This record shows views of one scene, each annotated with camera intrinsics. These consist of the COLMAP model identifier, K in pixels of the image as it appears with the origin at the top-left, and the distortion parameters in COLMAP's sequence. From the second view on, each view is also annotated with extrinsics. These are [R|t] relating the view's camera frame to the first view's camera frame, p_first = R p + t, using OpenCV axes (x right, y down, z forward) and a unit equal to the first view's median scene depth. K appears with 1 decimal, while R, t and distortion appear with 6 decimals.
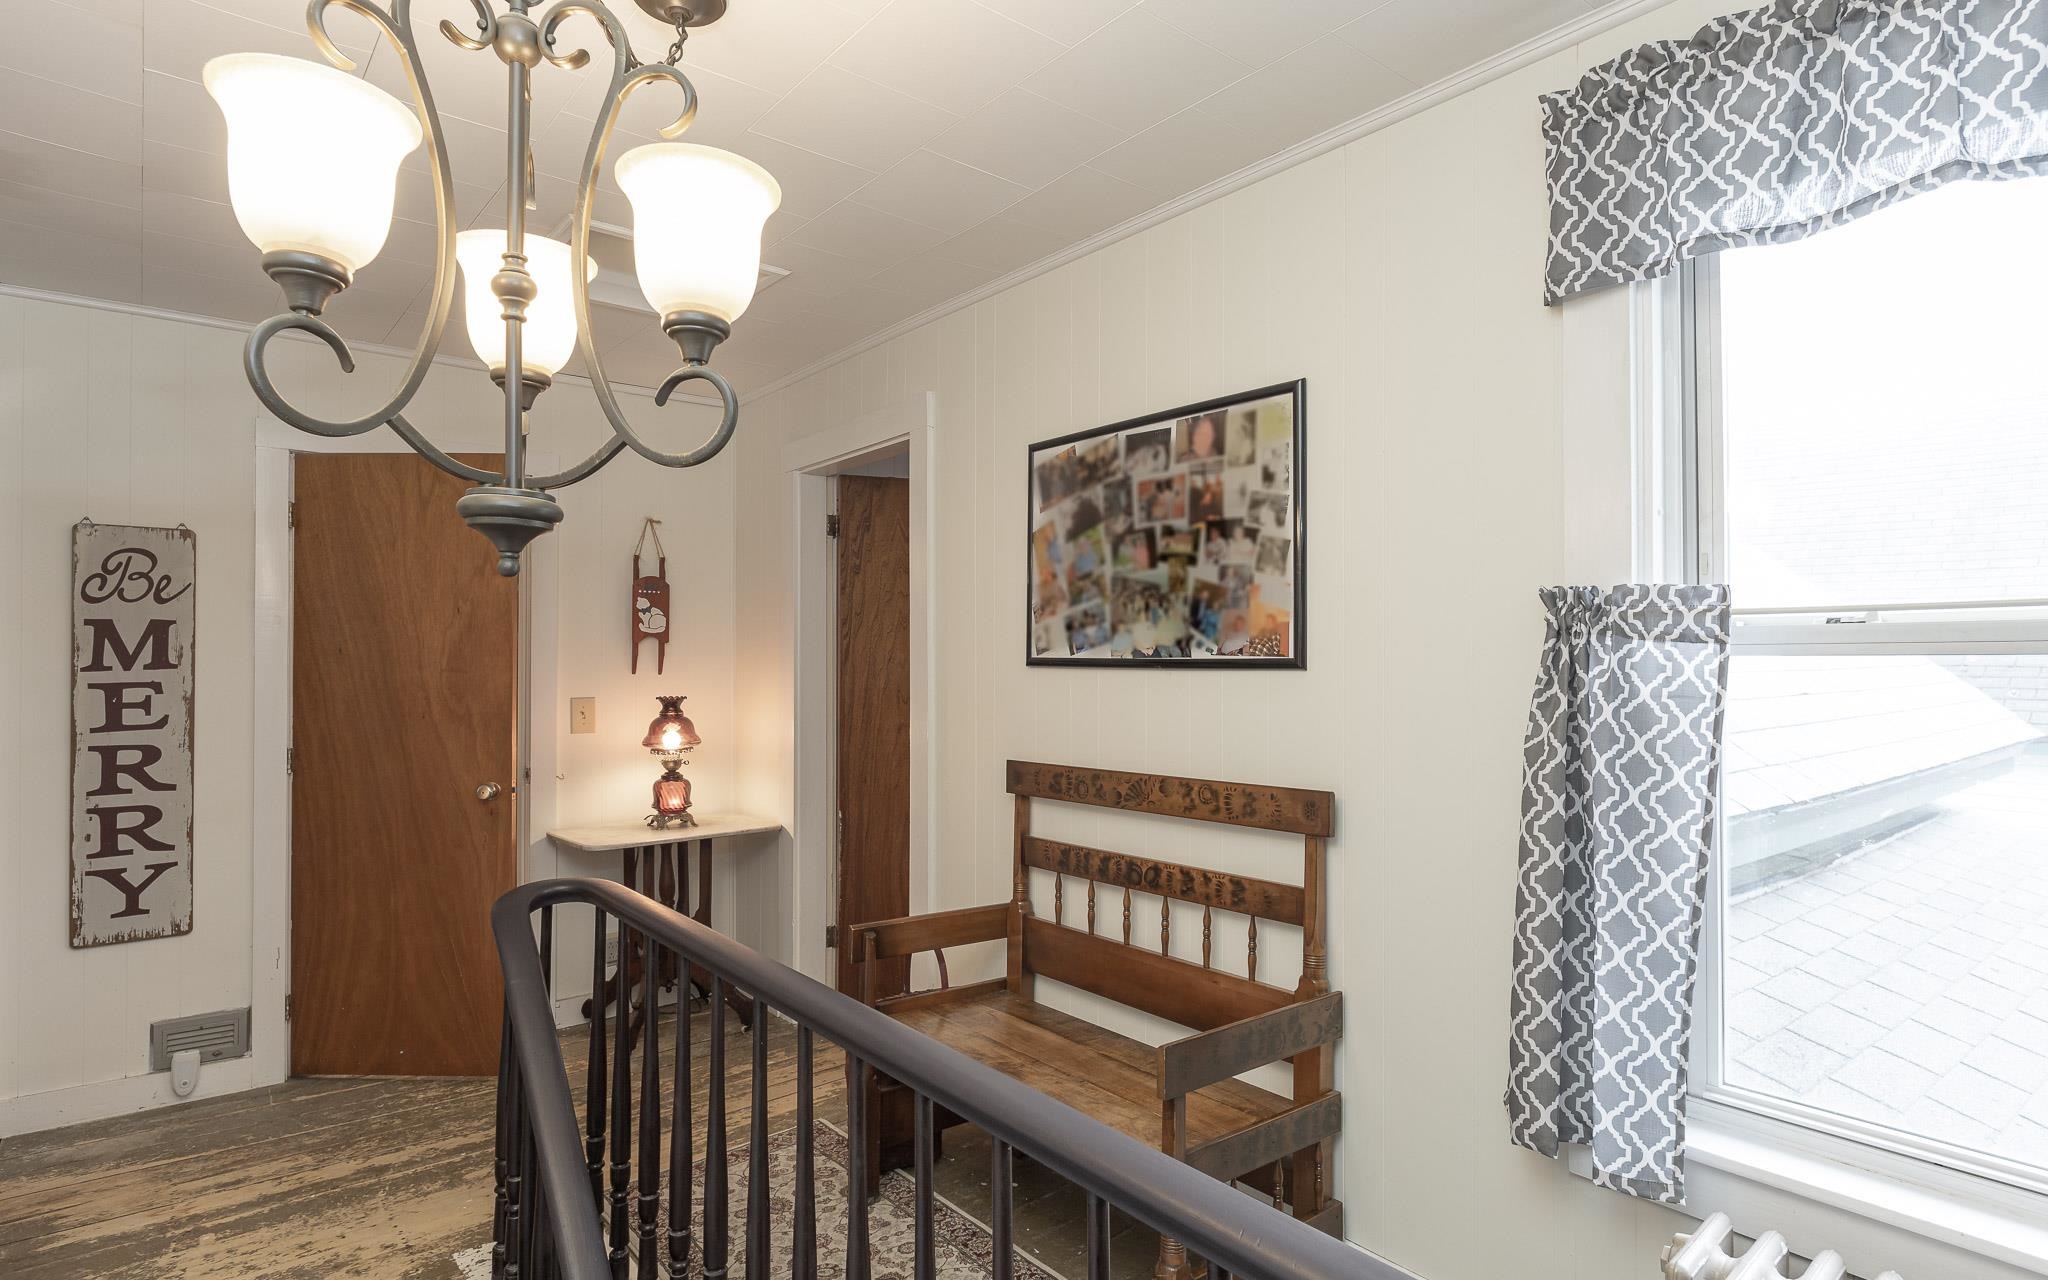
lens RADIAL K [[1064.1, 0, 1025.8], [0, 1064.1, 642.3], [0, 0, 1]] dist [-0.003081, -0.001056]
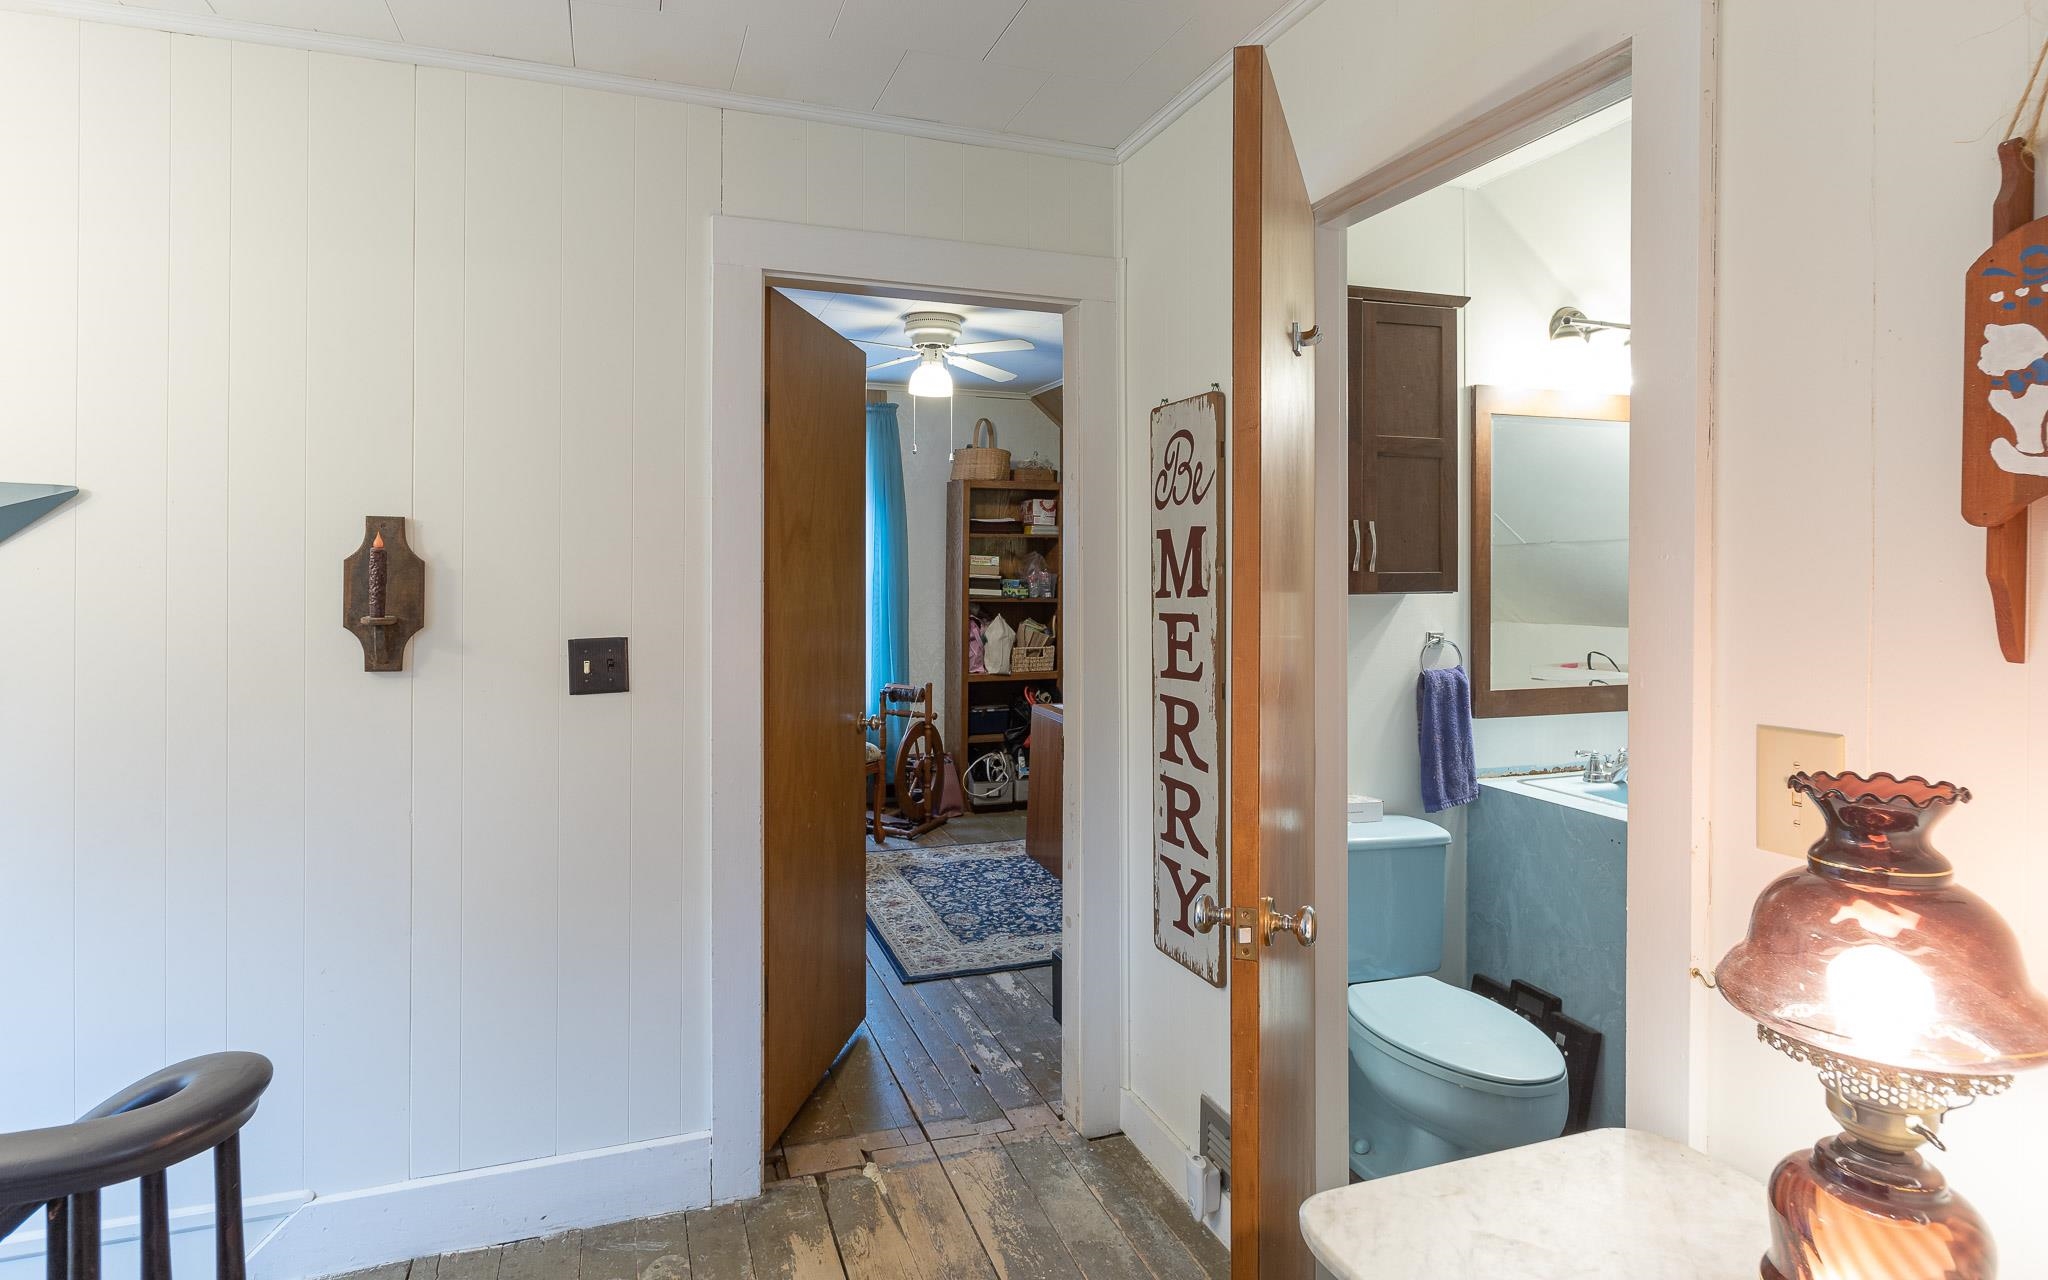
lens RADIAL K [[1093.2, 0, 1026.2], [0, 1093.2, 580.8], [0, 0, 1]] dist [0.005785, -0.008989]
pose [[-0.336848, 0.006430, -0.941537, -0.094423], [0.014814, 0.999889, 0.001529, 0.012015], [0.941442, -0.013433, -0.336906, 1.149156]]
